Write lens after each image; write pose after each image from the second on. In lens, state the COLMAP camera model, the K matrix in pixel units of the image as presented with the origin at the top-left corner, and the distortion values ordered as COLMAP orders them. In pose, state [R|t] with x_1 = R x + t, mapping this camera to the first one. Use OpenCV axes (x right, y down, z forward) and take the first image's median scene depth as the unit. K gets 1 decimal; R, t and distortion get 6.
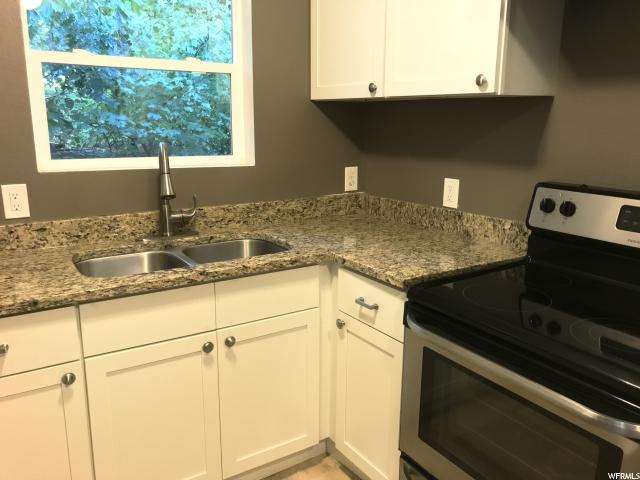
lens RADIAL K [[527.4, 0, 320.0], [0, 527.4, 240.0], [0, 0, 1]] dist [0.061183, -0.094390]
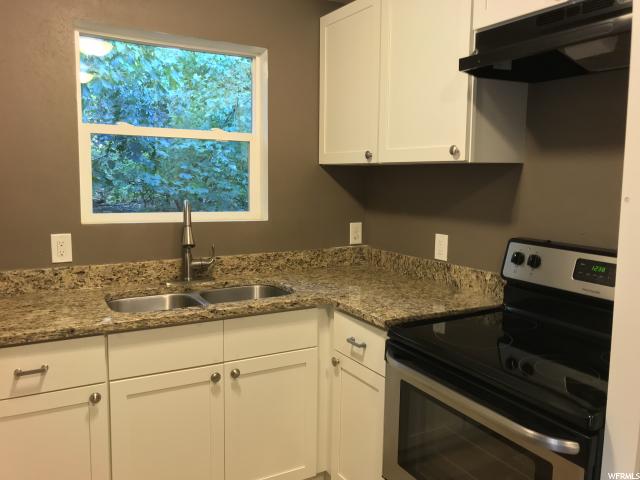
lens RADIAL K [[528.1, 0, 317.5], [0, 528.1, 238.8], [0, 0, 1]] dist [0.100852, -0.234267]
pose [[0.997895, 0.014005, -0.063323, 0.066665], [-0.020733, 0.994057, -0.106872, 0.020948], [0.061450, 0.107960, 0.992254, -0.135456]]
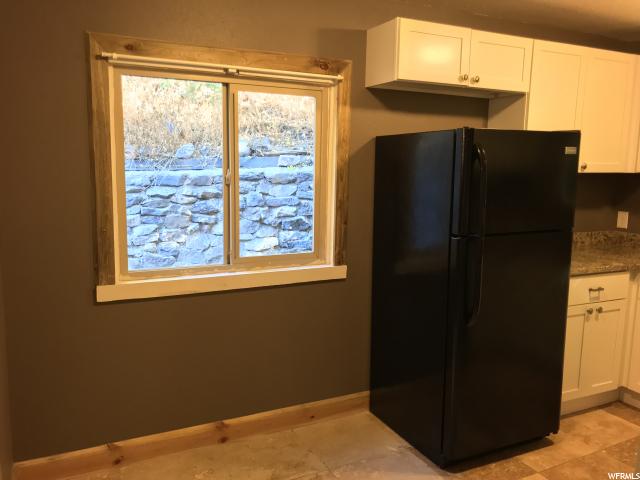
lens RADIAL K [[527.4, 0, 320.0], [0, 527.4, 240.0], [0, 0, 1]] dist [0.061183, -0.094390]
pose [[0.993164, 0.027681, -0.113396, -0.779515], [-0.036803, 0.996183, -0.079157, 0.122006], [0.110772, 0.082789, 0.990392, -0.718591]]
